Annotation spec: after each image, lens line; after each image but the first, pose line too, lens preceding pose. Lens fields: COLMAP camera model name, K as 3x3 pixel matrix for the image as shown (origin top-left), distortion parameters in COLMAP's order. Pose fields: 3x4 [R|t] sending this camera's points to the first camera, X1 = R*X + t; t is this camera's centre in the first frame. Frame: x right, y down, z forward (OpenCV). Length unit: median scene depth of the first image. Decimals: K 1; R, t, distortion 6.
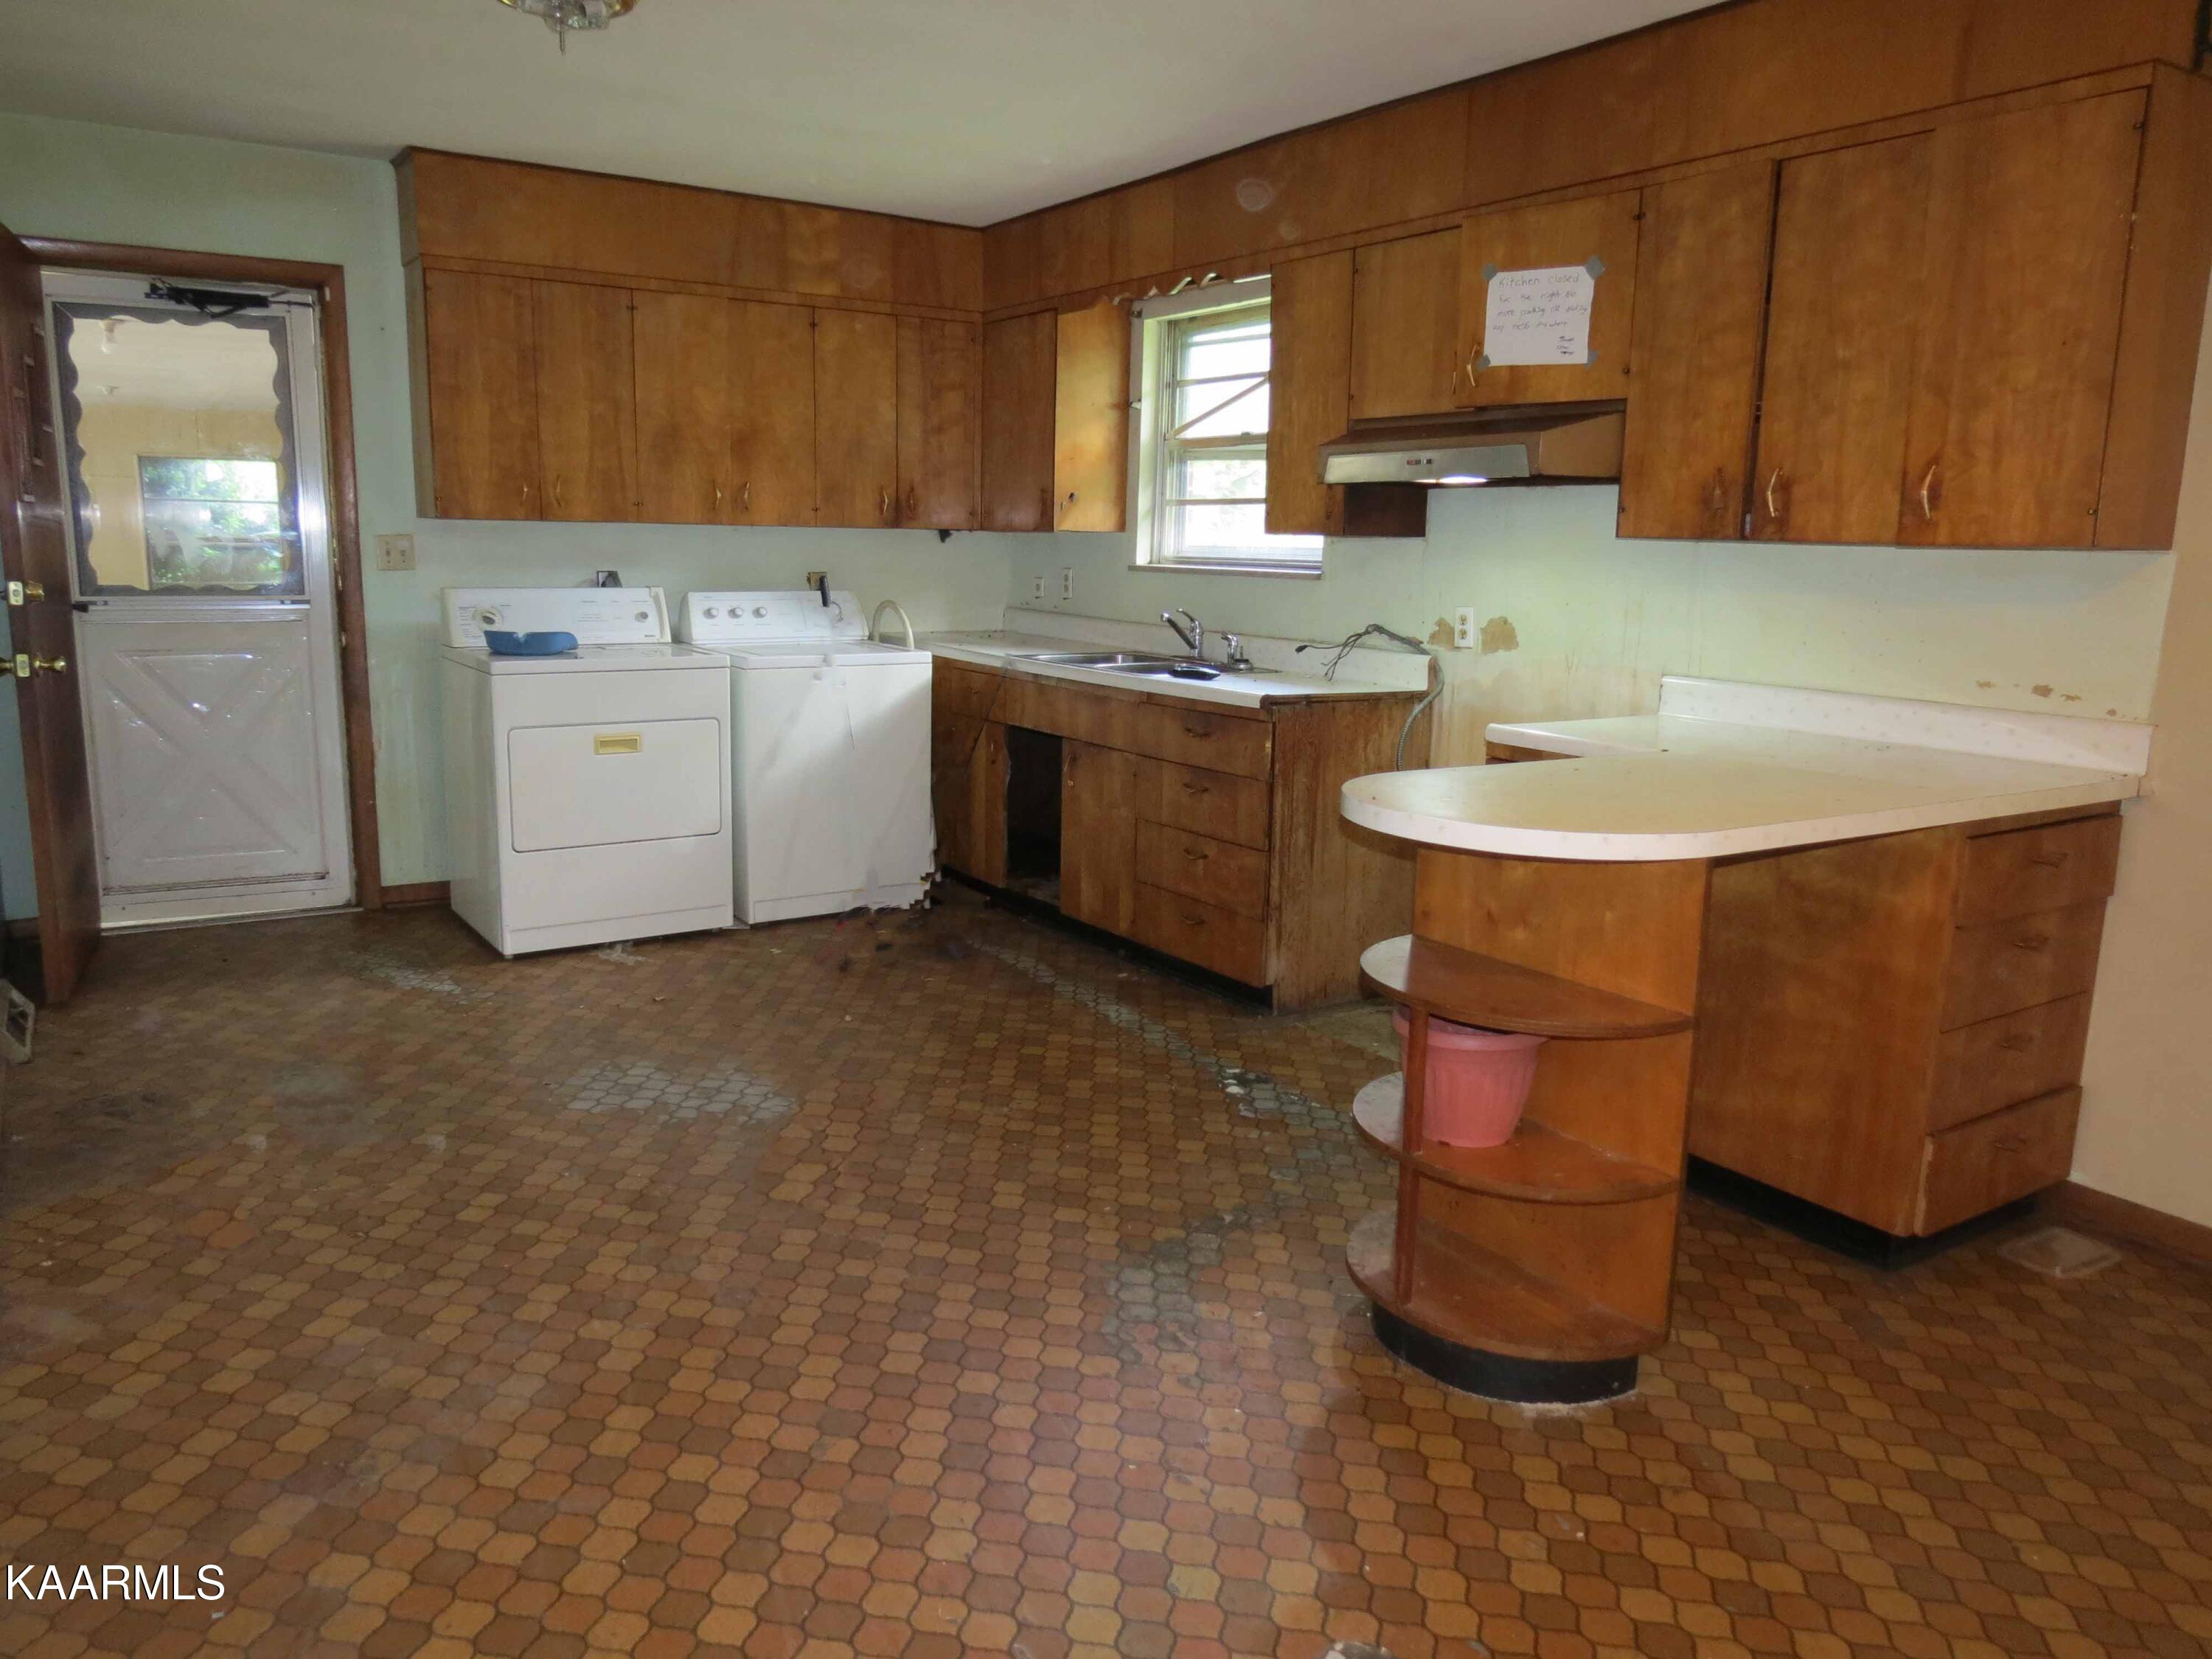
lens RADIAL K [[1571.0, 0, 1106.0], [0, 1571.0, 829.5], [0, 0, 1]] dist [-0.028269, 0.010277]
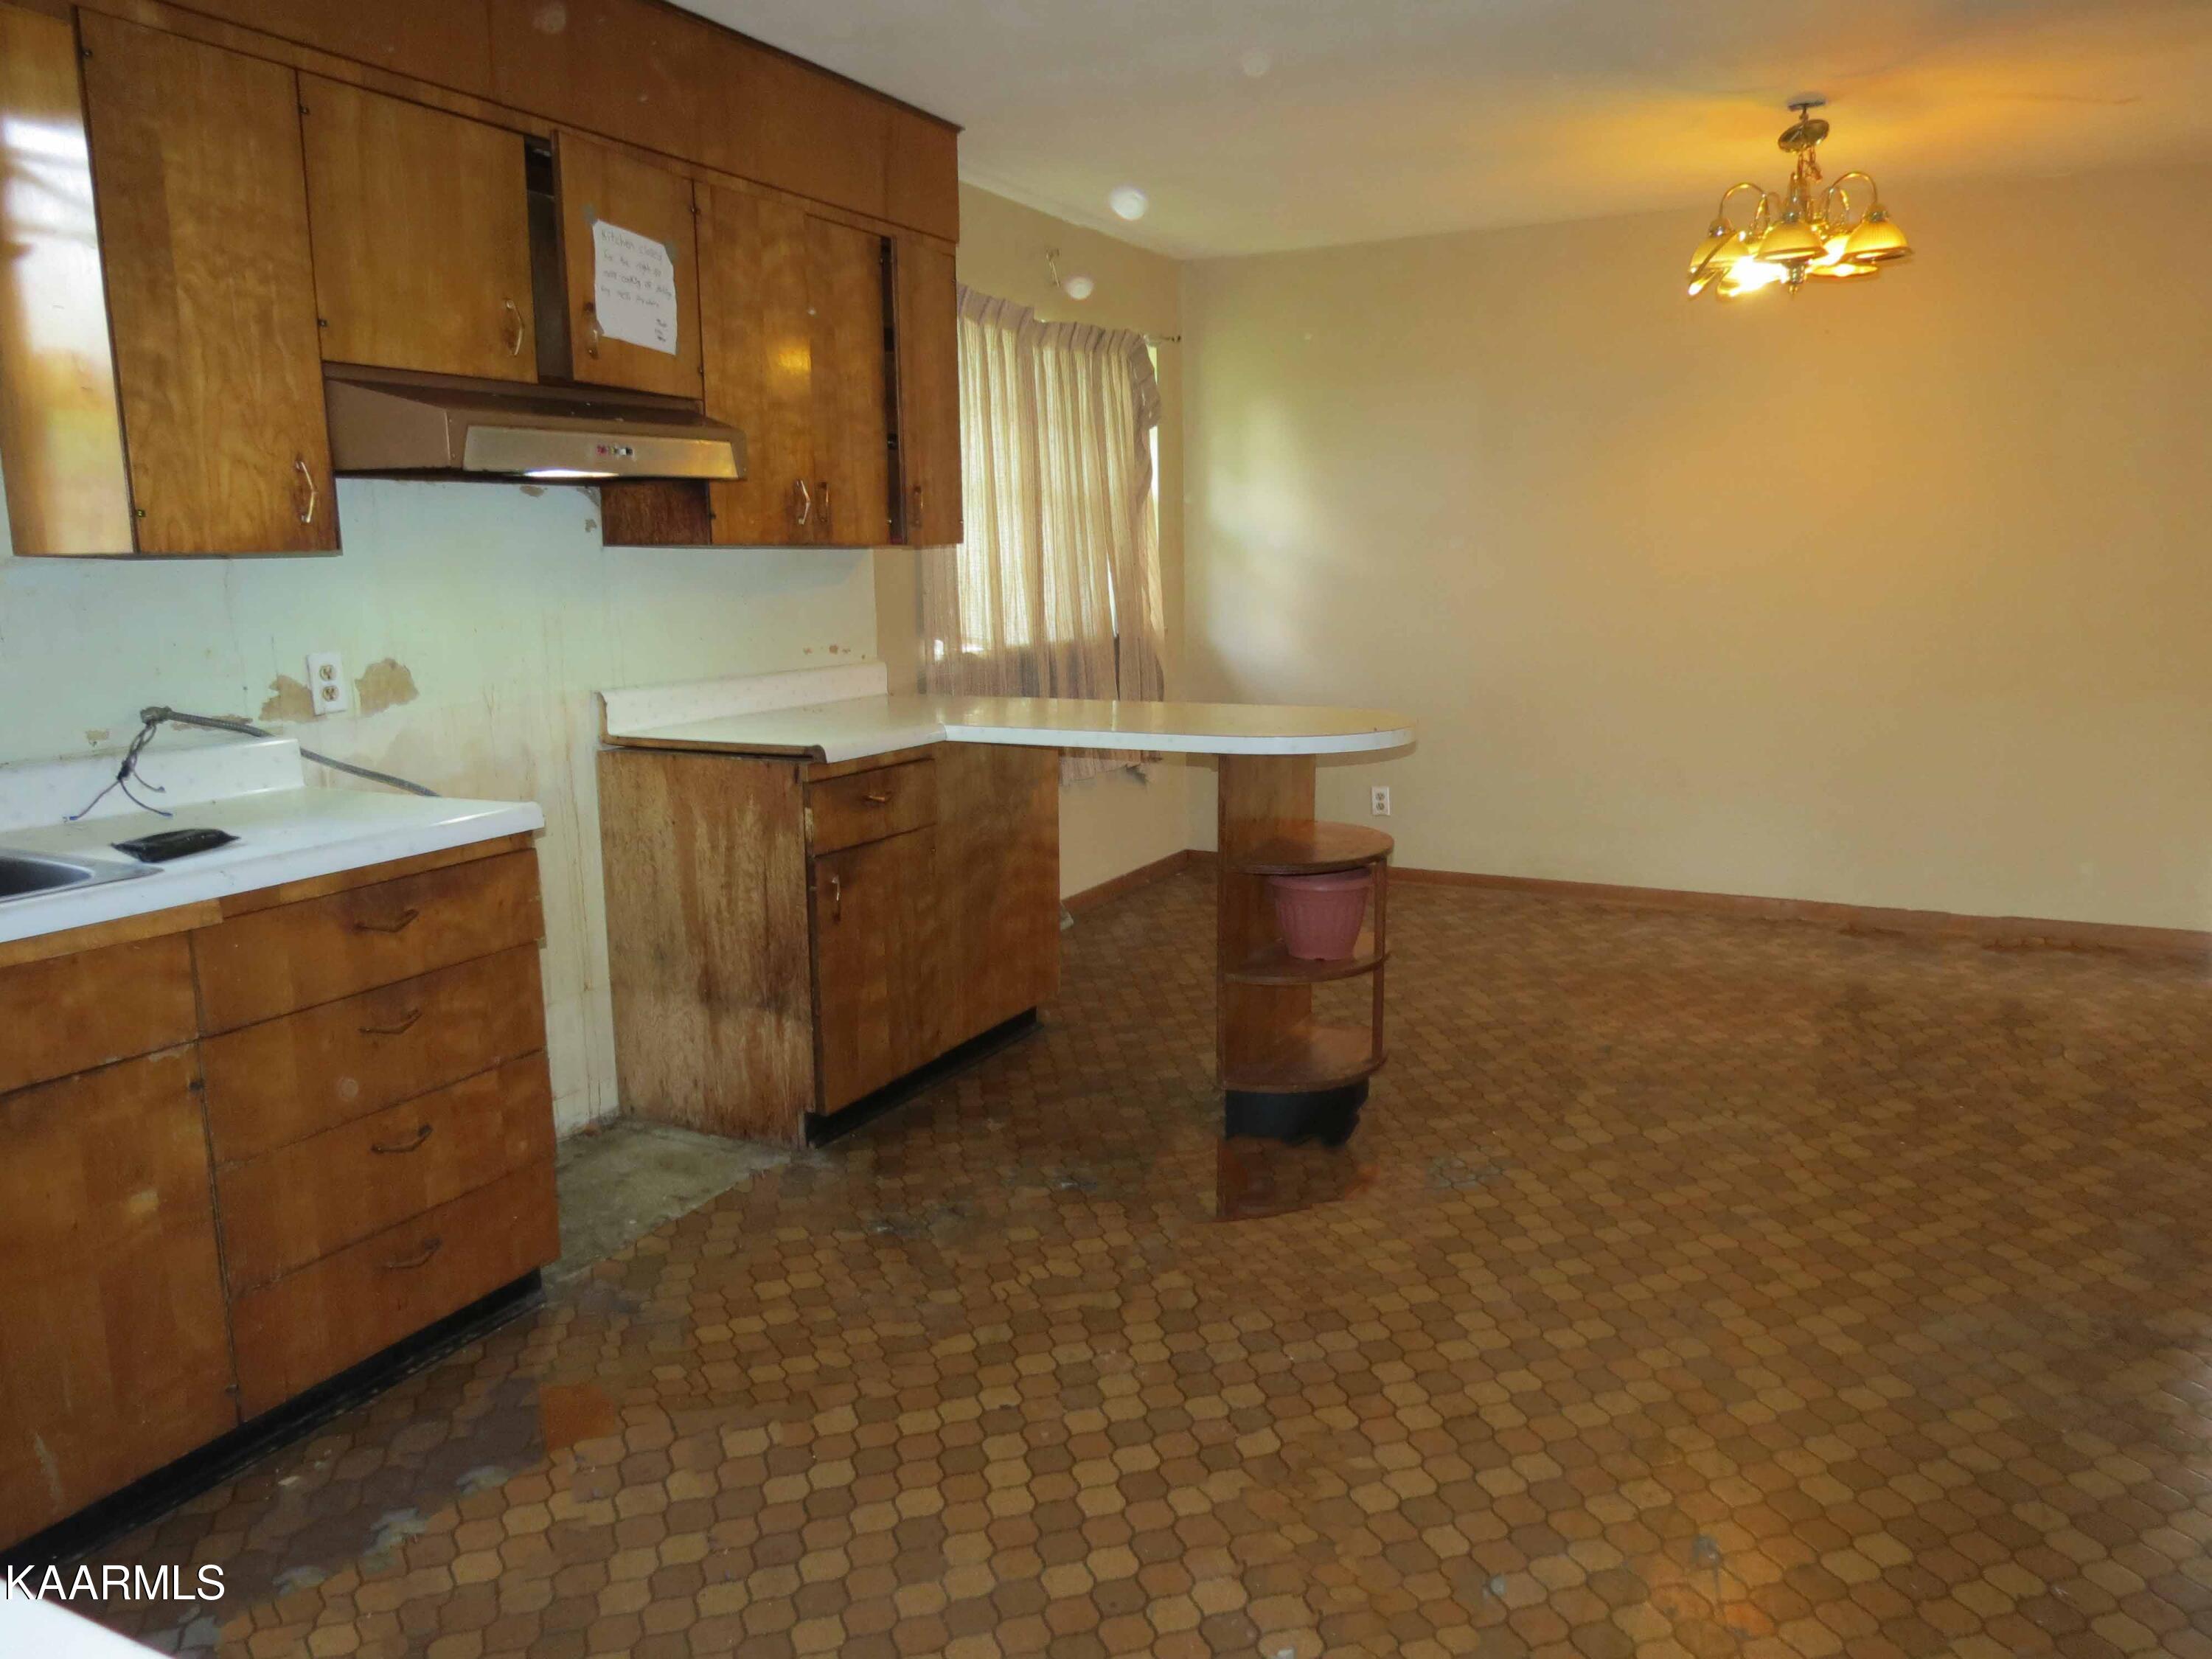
lens RADIAL K [[1600.7, 0, 1098.7], [0, 1600.7, 819.5], [0, 0, 1]] dist [-0.024042, 0.003305]
pose [[-0.493967, -0.163101, 0.854046, -0.538771], [0.156025, 0.949677, 0.271606, -0.211065], [-0.855367, 0.267417, -0.443662, 1.053084]]
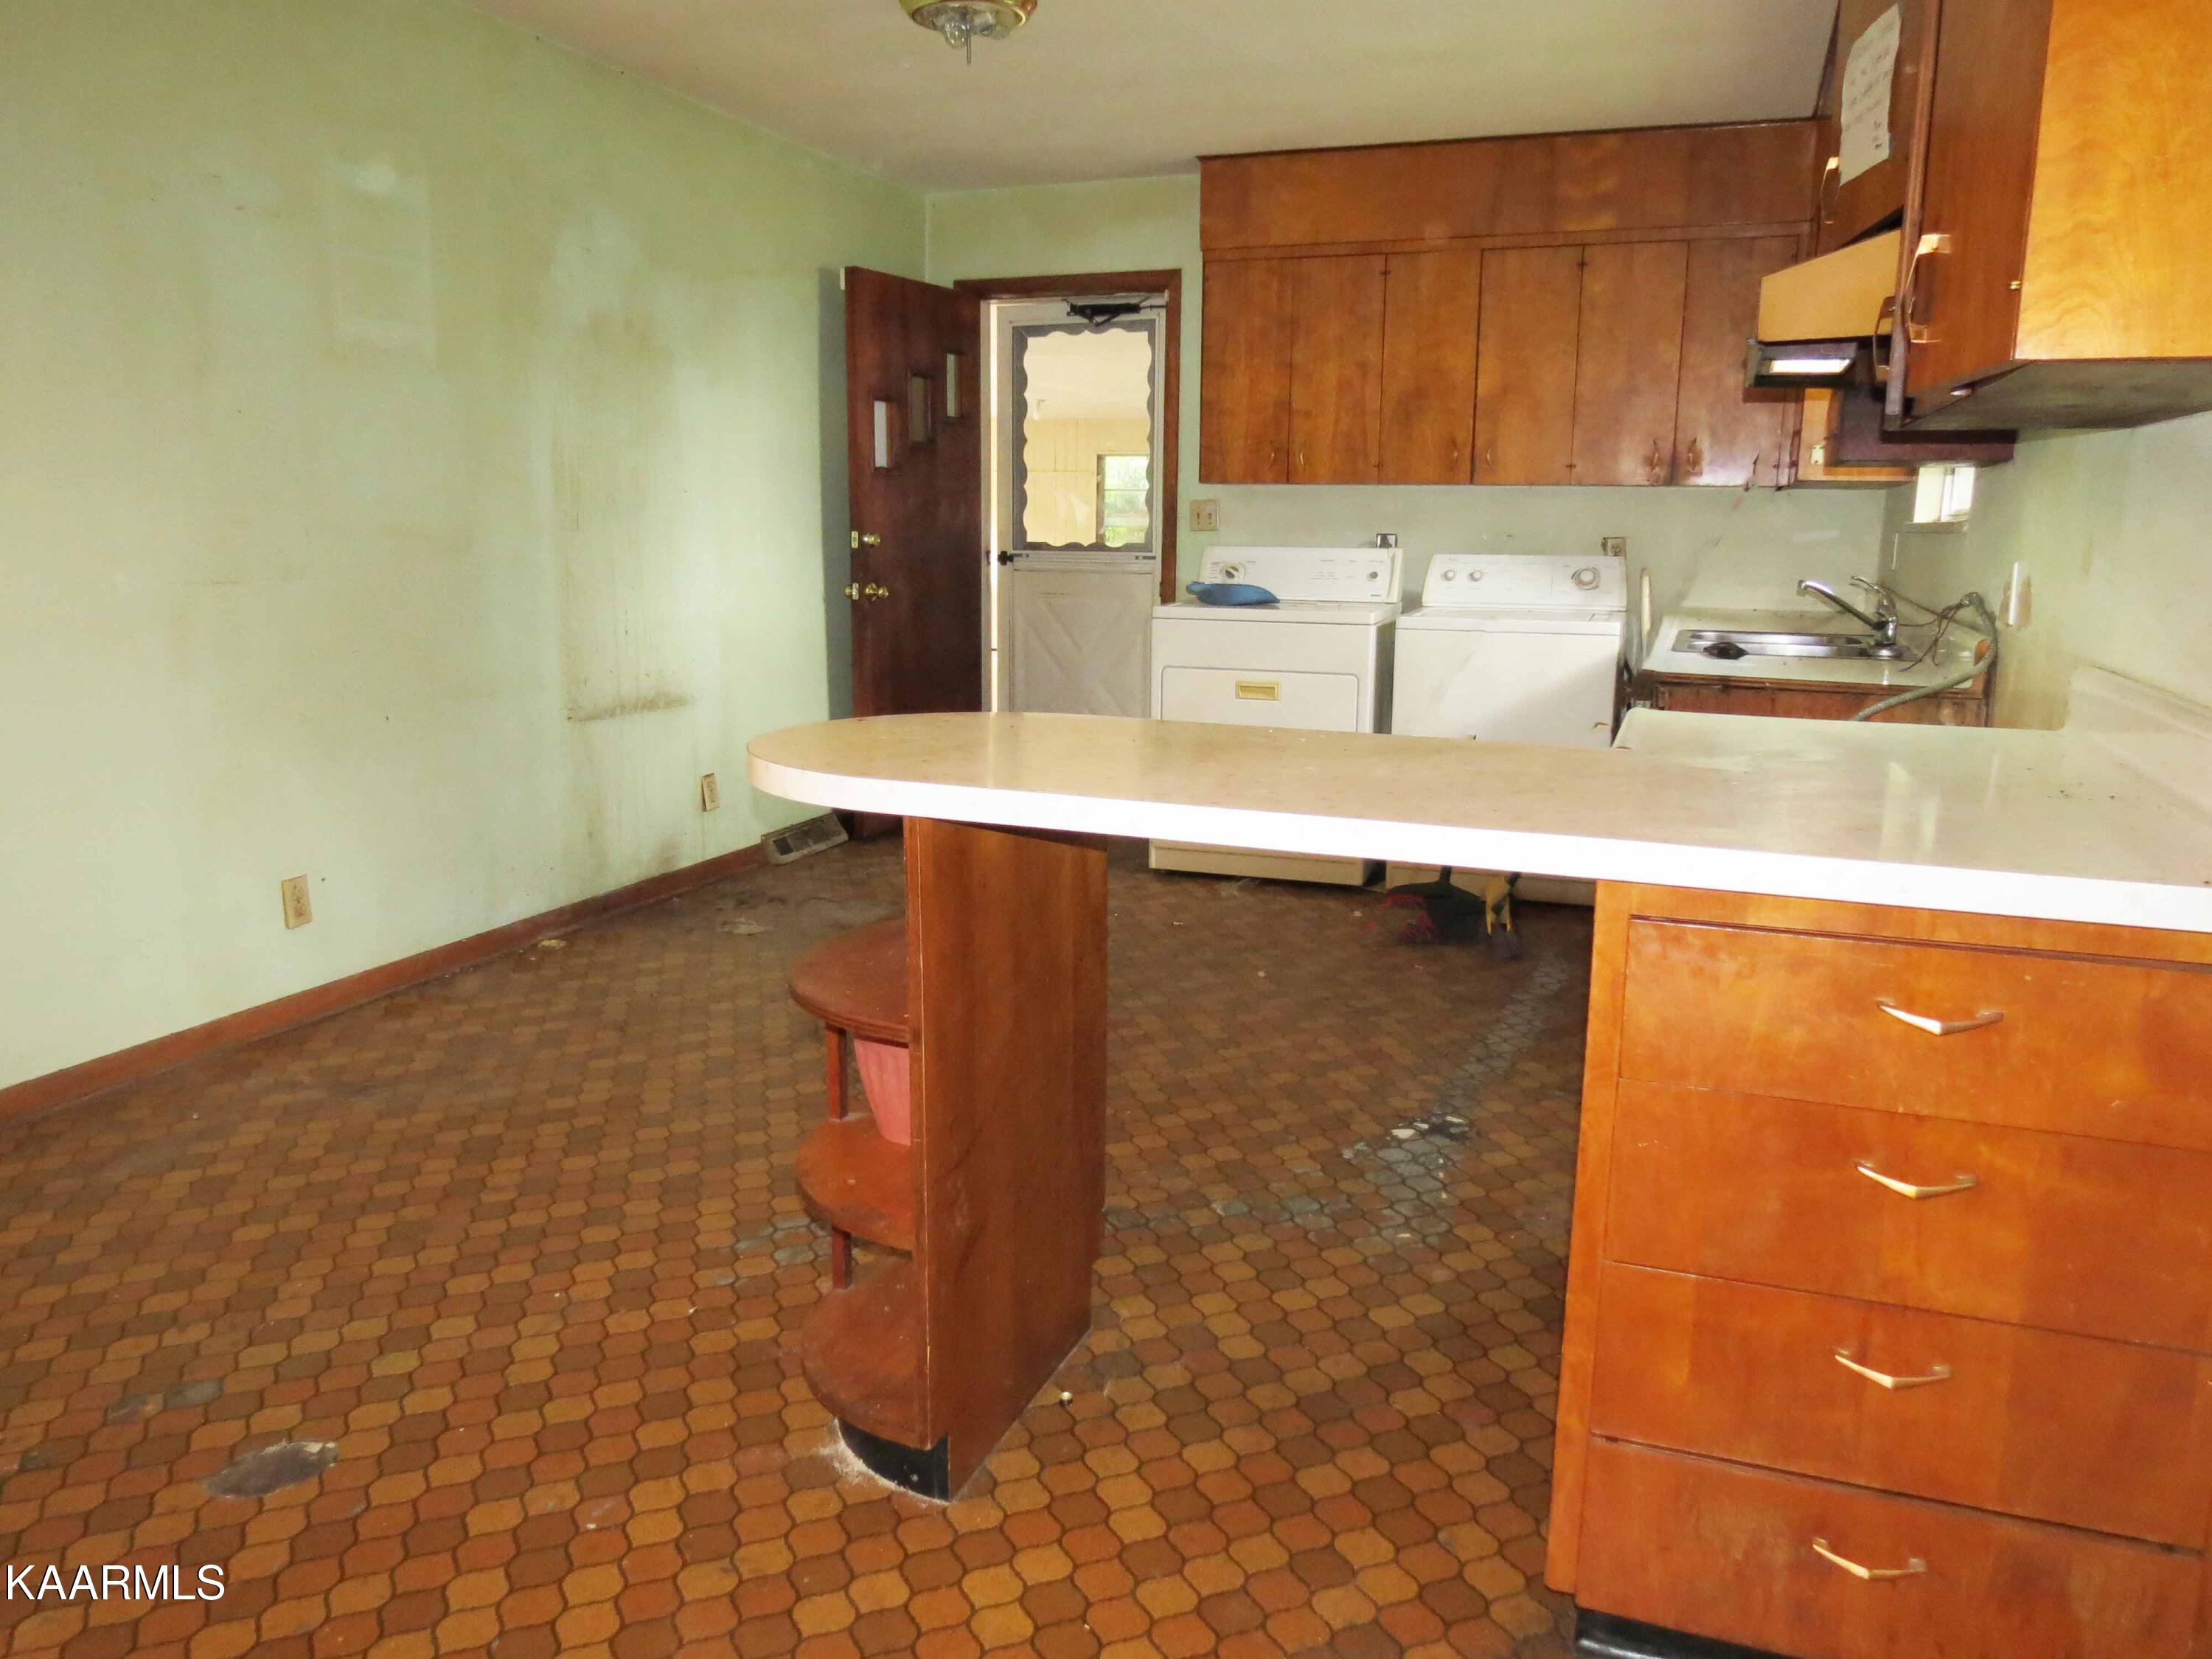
lens RADIAL K [[1571.0, 0, 1106.0], [0, 1571.0, 829.5], [0, 0, 1]] dist [-0.028269, 0.010277]
pose [[0.587439, 0.142880, -0.796555, 0.545932], [-0.146248, 0.986828, 0.069156, -0.022555], [0.795944, 0.075870, 0.600597, 0.322089]]
